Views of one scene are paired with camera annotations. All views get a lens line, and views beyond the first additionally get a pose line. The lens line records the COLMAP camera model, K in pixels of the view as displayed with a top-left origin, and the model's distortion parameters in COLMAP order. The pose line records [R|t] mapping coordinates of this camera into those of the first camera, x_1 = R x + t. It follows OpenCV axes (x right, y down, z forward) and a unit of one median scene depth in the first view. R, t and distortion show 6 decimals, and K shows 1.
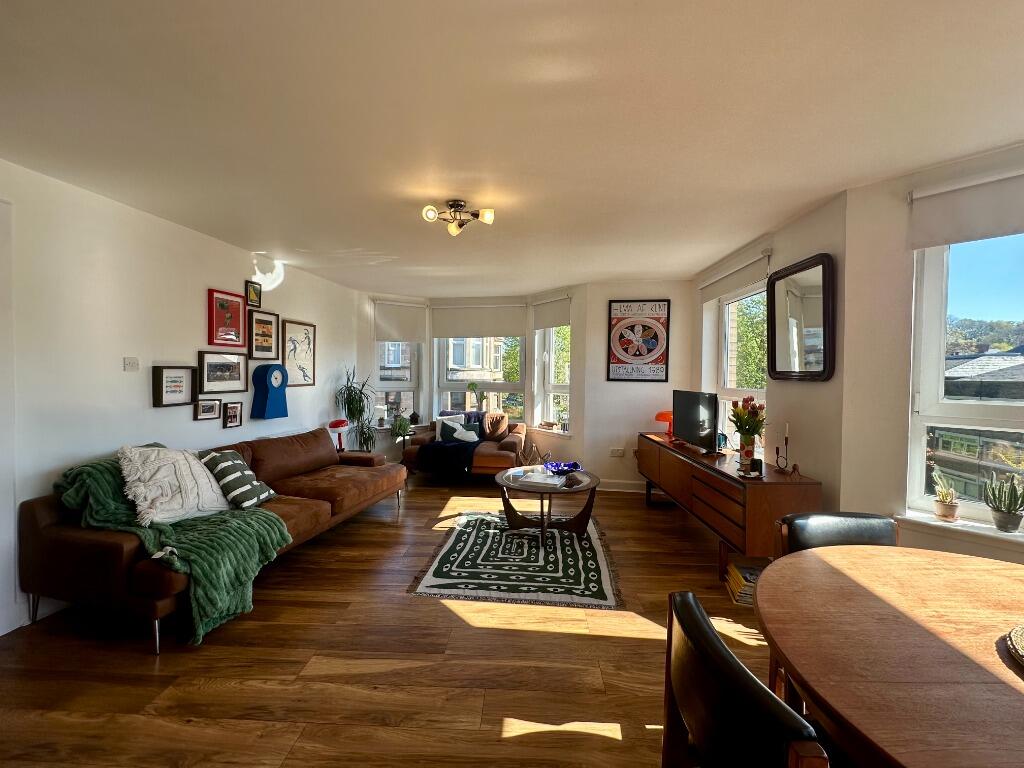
lens RADIAL K [[409.0, 0, 509.8], [0, 409.0, 382.1], [0, 0, 1]] dist [0.001579, -0.000041]
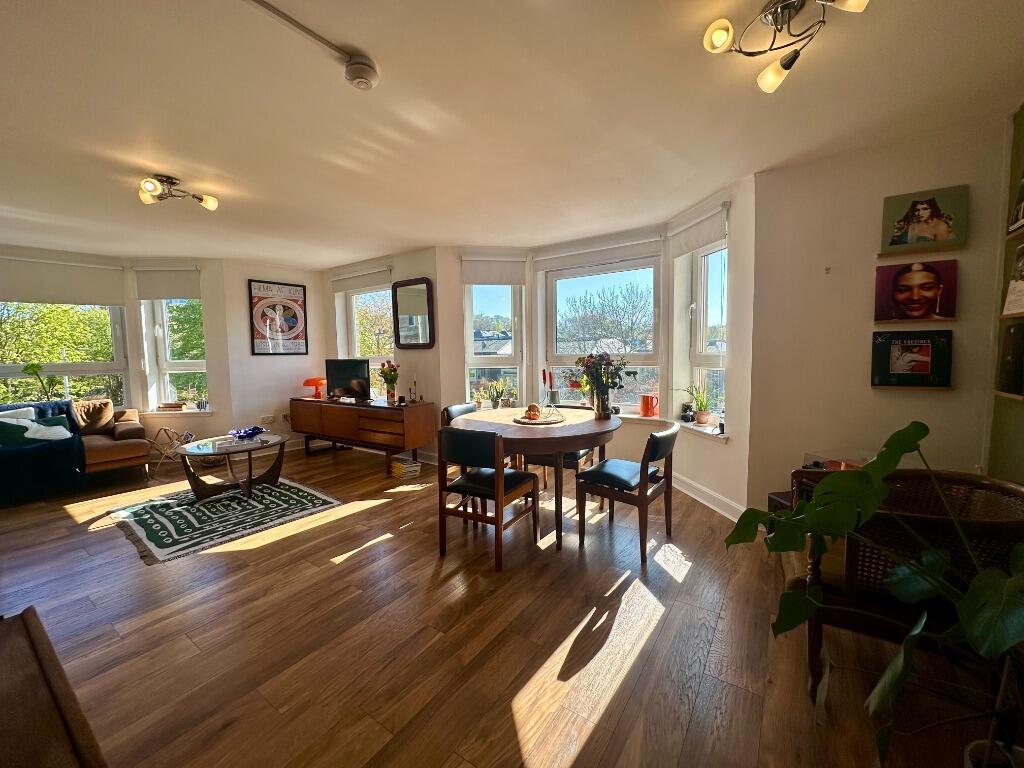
lens RADIAL K [[409.0, 0, 509.5], [0, 409.0, 382.4], [0, 0, 1]] dist [0.001579, -0.000041]
pose [[0.535658, -0.084576, 0.840189, -0.450330], [0.038718, 0.996385, 0.075614, 0.019332], [-0.843547, -0.007972, 0.536996, -0.215337]]
